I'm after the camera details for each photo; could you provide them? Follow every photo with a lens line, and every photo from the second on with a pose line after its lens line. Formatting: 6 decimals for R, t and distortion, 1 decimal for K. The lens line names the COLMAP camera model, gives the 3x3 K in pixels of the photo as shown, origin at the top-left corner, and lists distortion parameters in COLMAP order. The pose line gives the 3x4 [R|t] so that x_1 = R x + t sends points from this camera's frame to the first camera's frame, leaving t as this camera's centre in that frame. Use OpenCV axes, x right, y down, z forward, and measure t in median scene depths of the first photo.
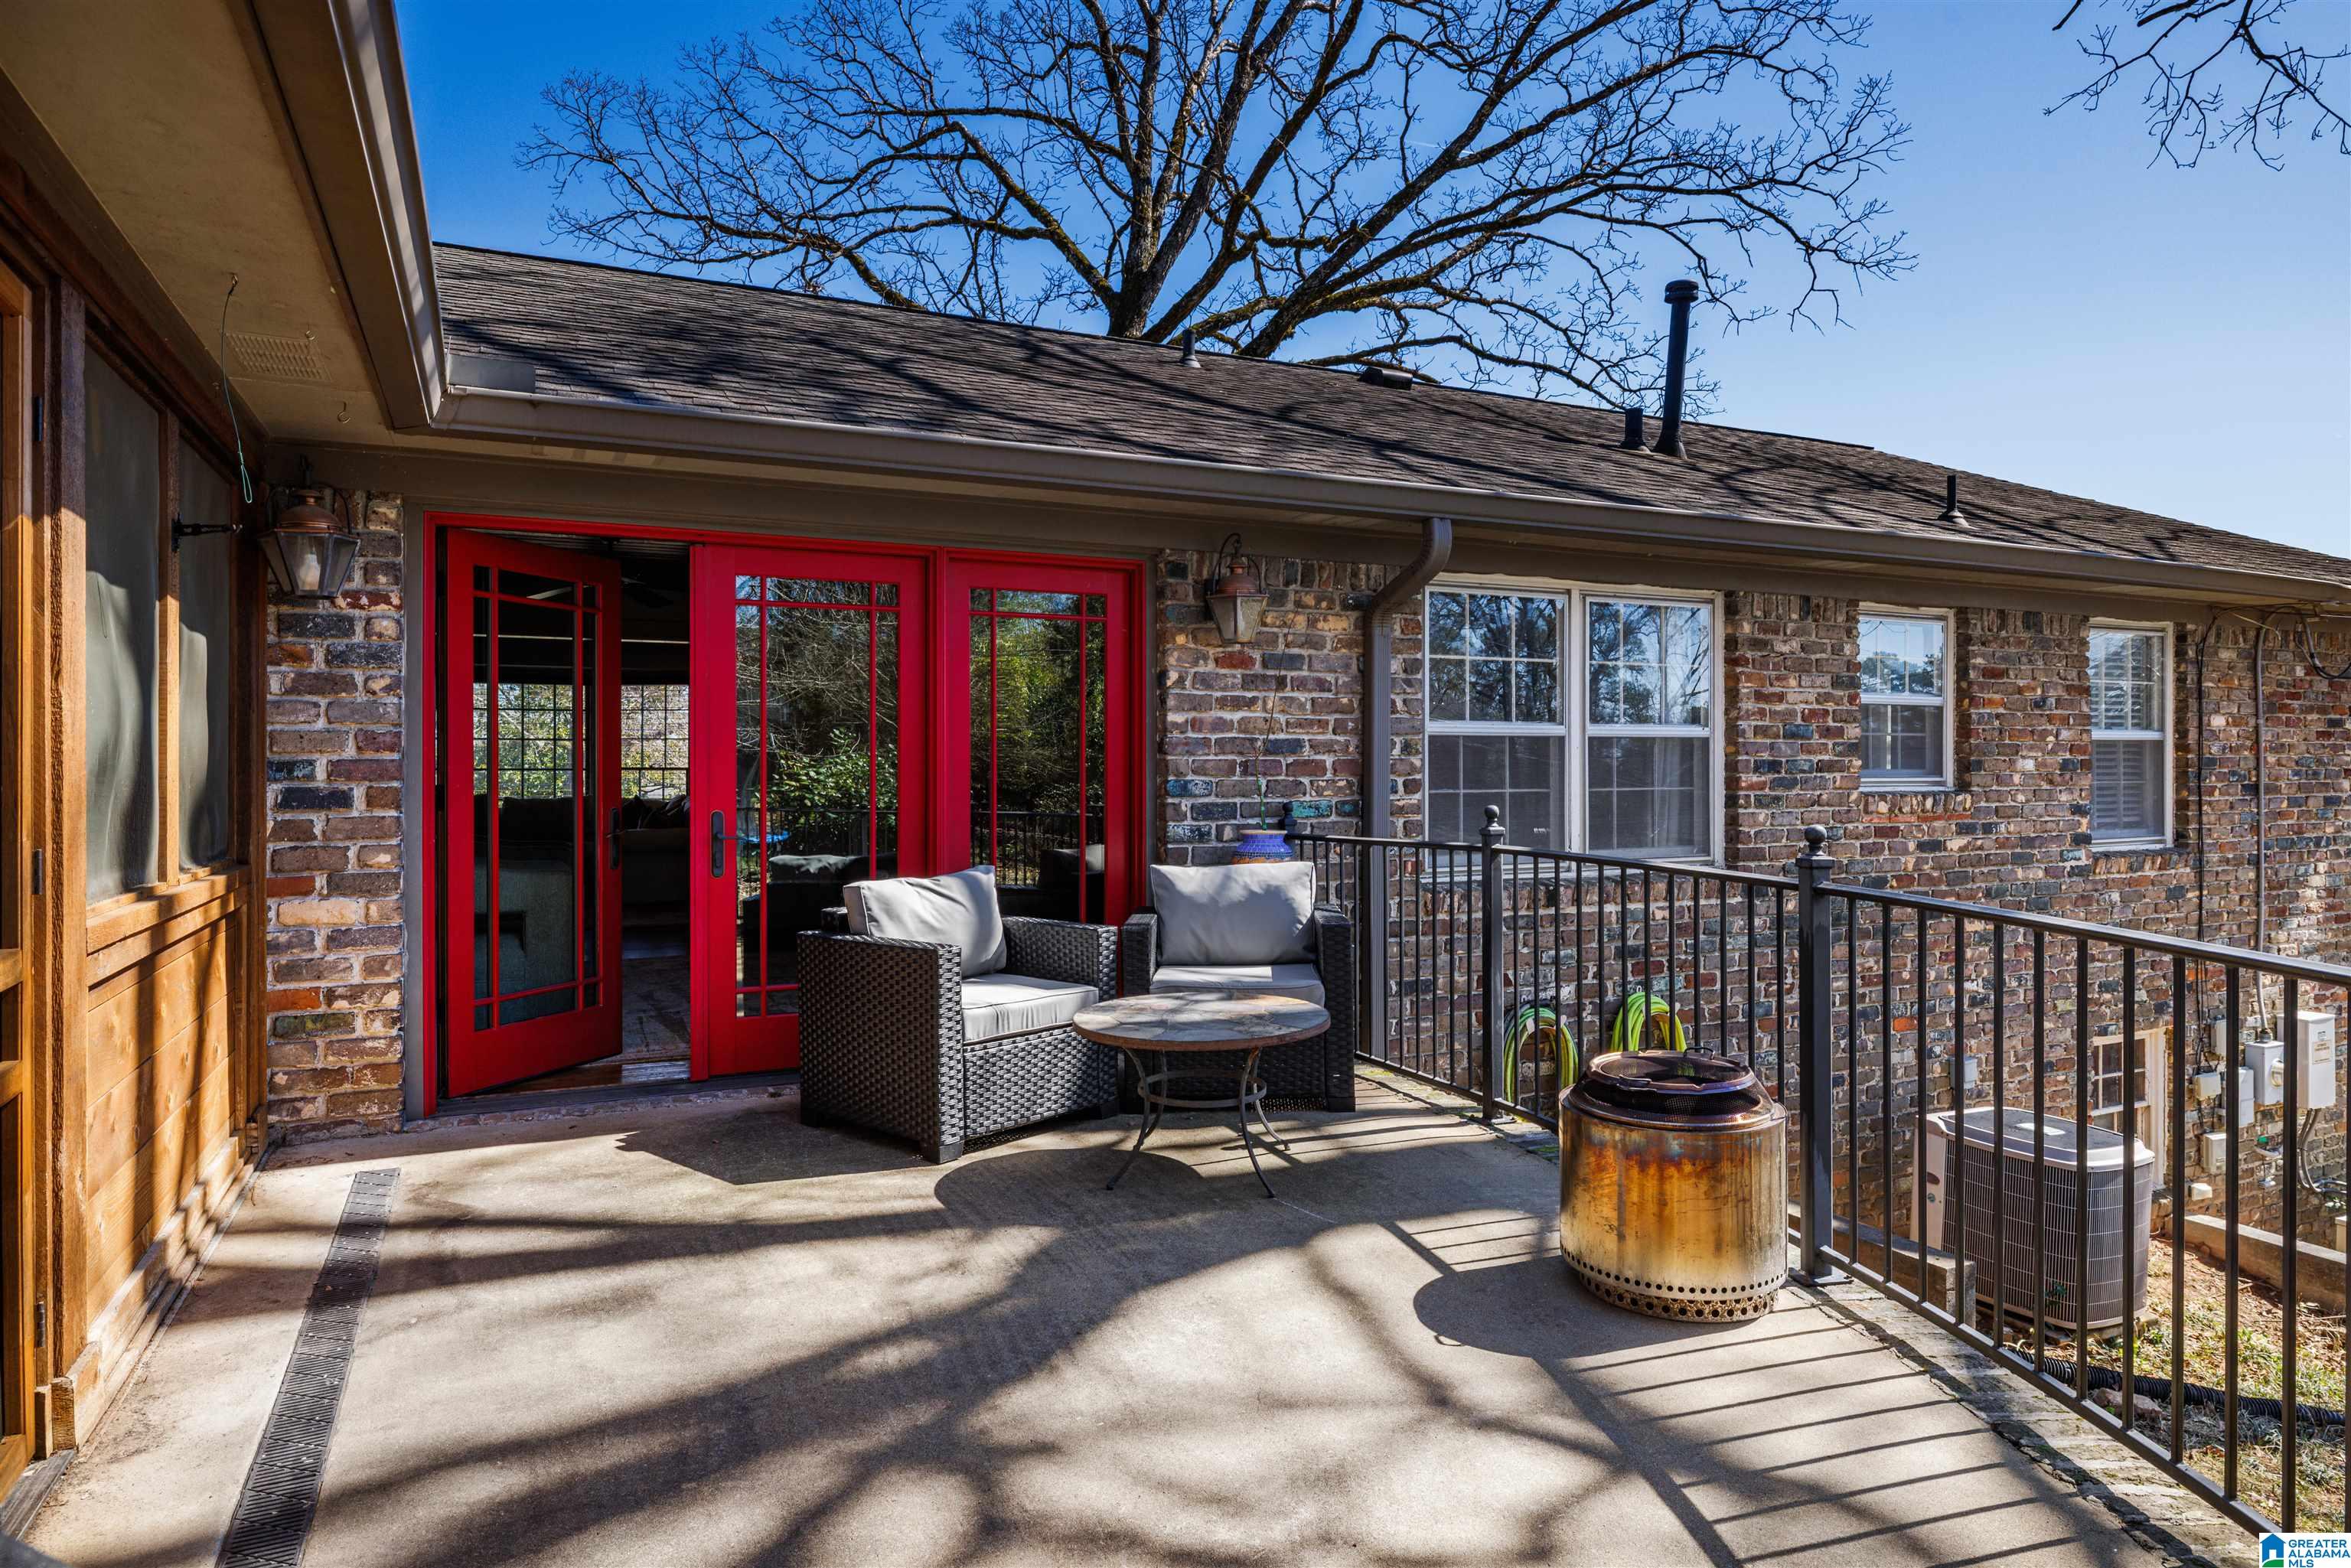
lens RADIAL K [[1368.8, 0, 1149.6], [0, 1368.8, 760.3], [0, 0, 1]] dist [-0.004486, 0.003109]
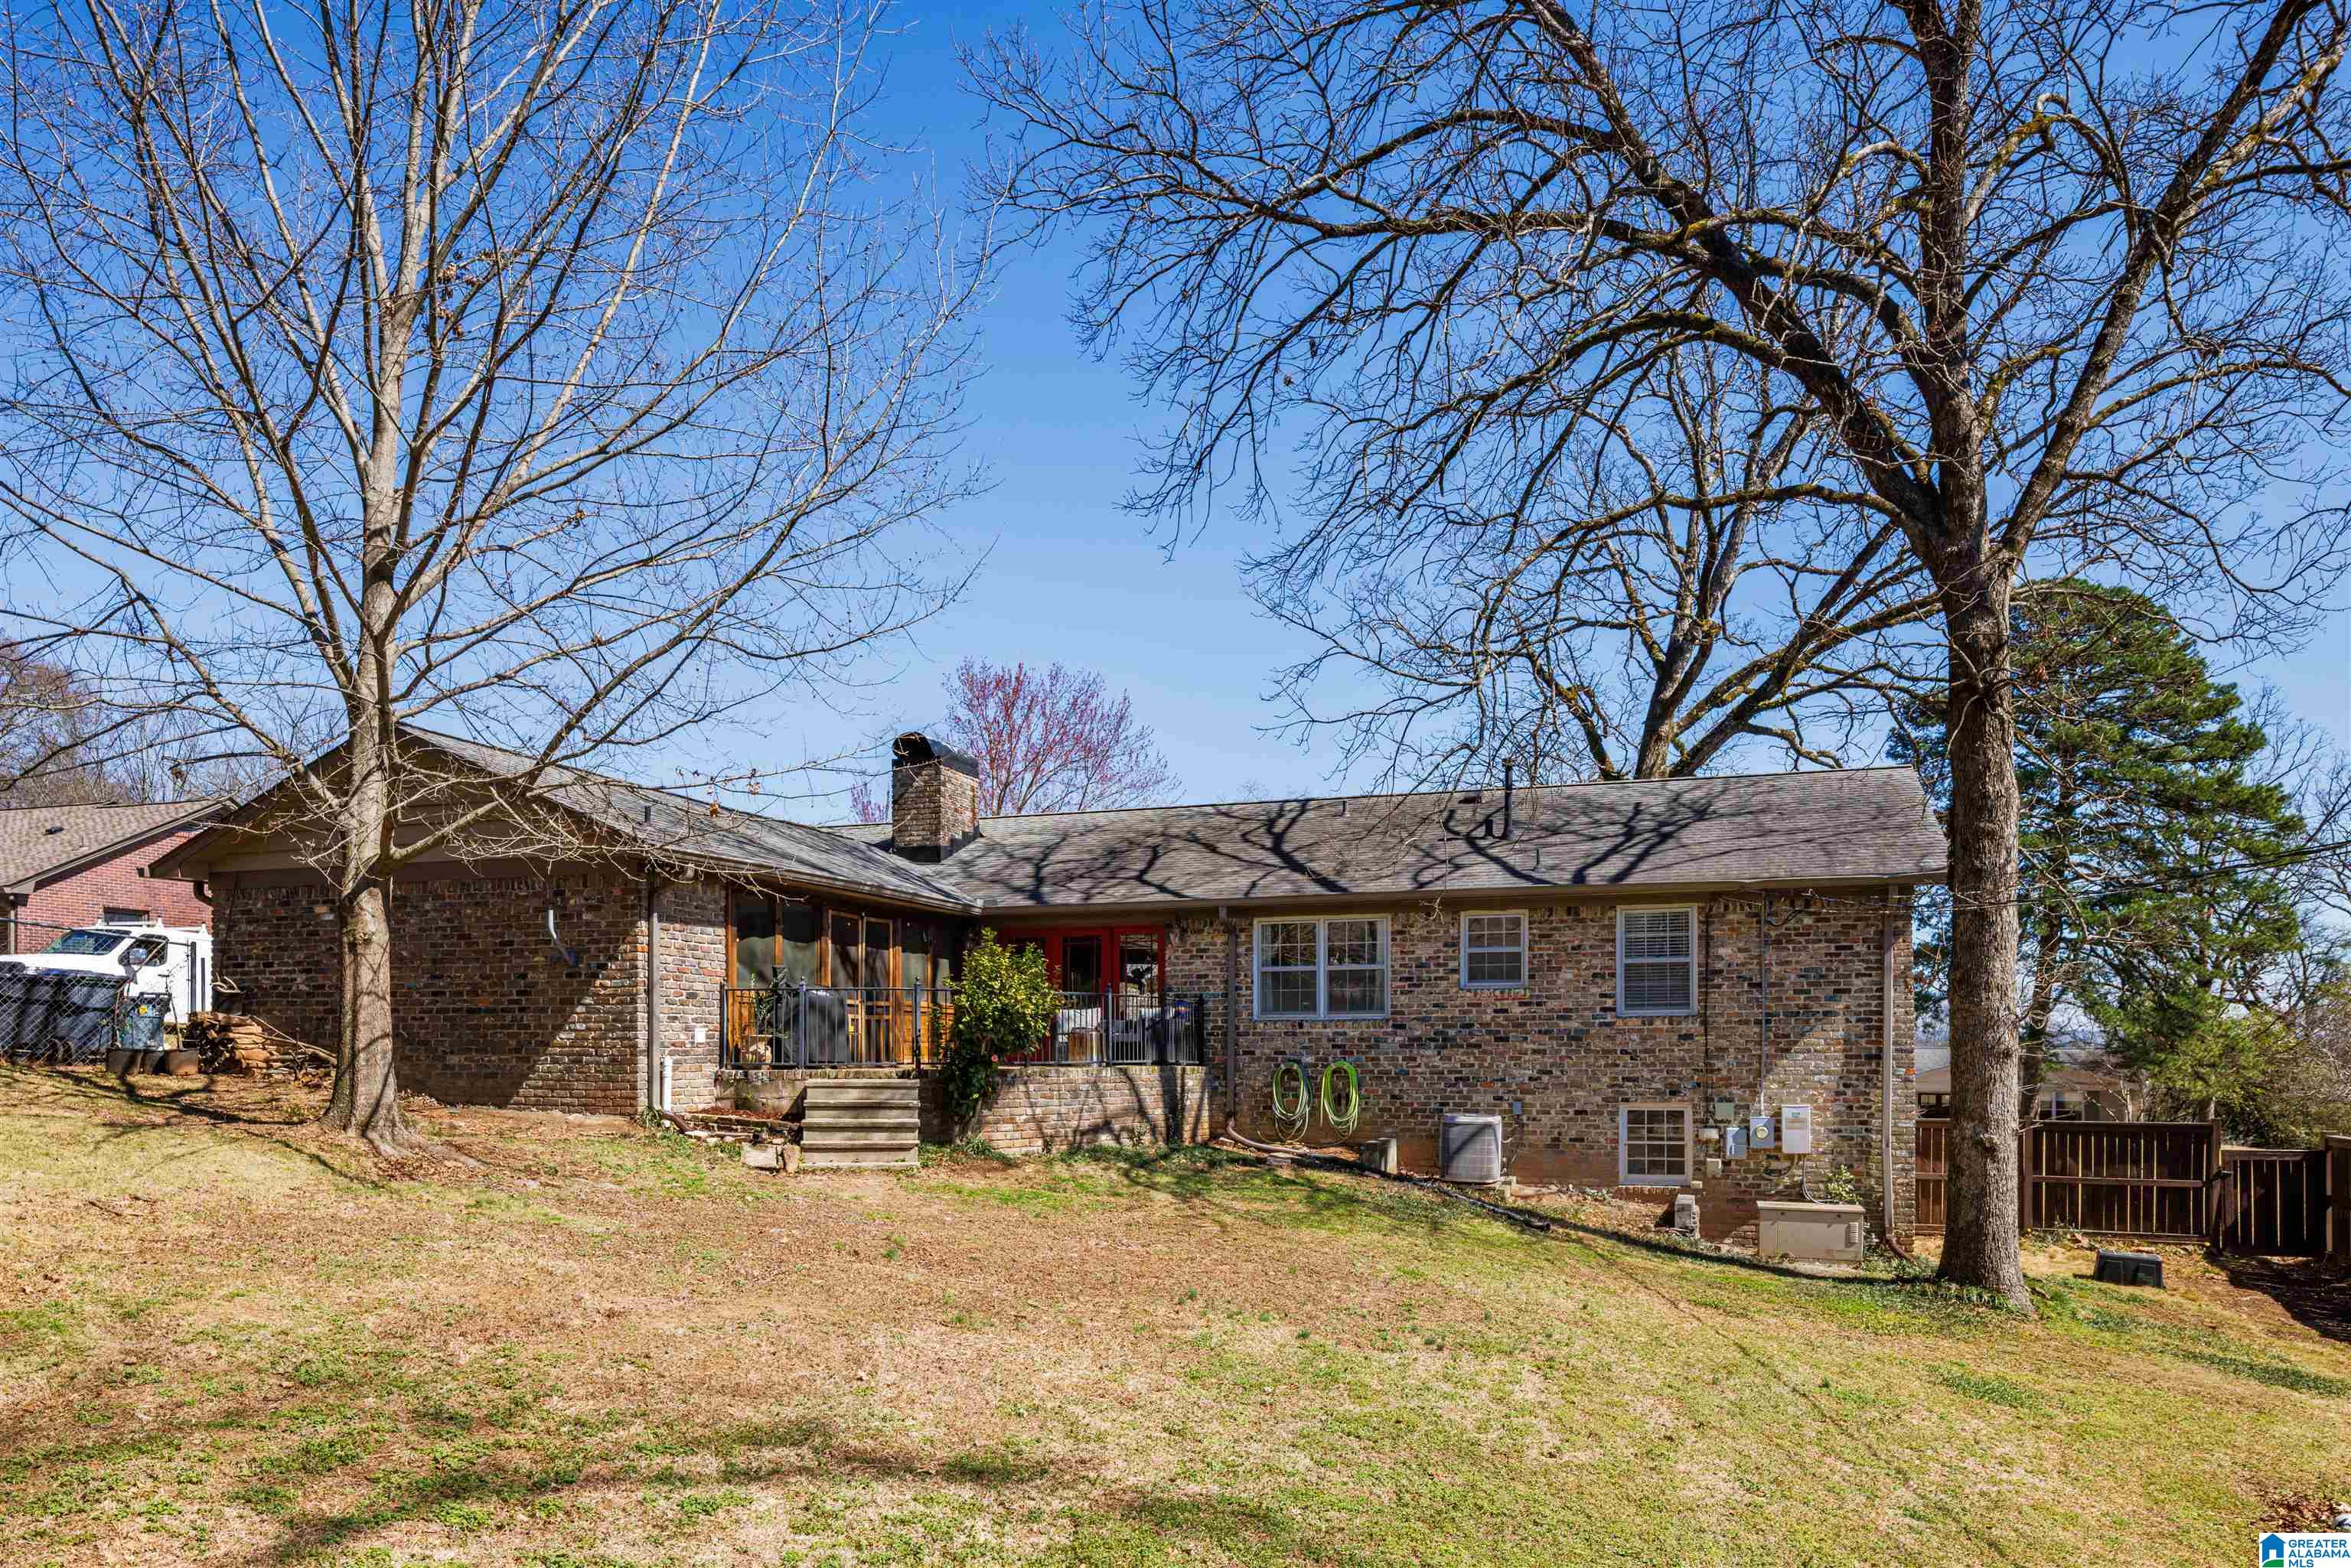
lens RADIAL K [[1513.8, 0, 1175.5], [0, 1513.8, 784.0], [0, 0, 1]] dist [0.001477, -0.000585]
pose [[0.734558, -0.118746, -0.668075, 2.911493], [0.004140, 0.985334, -0.170584, 0.179428], [0.678533, 0.122538, 0.724277, -1.993166]]
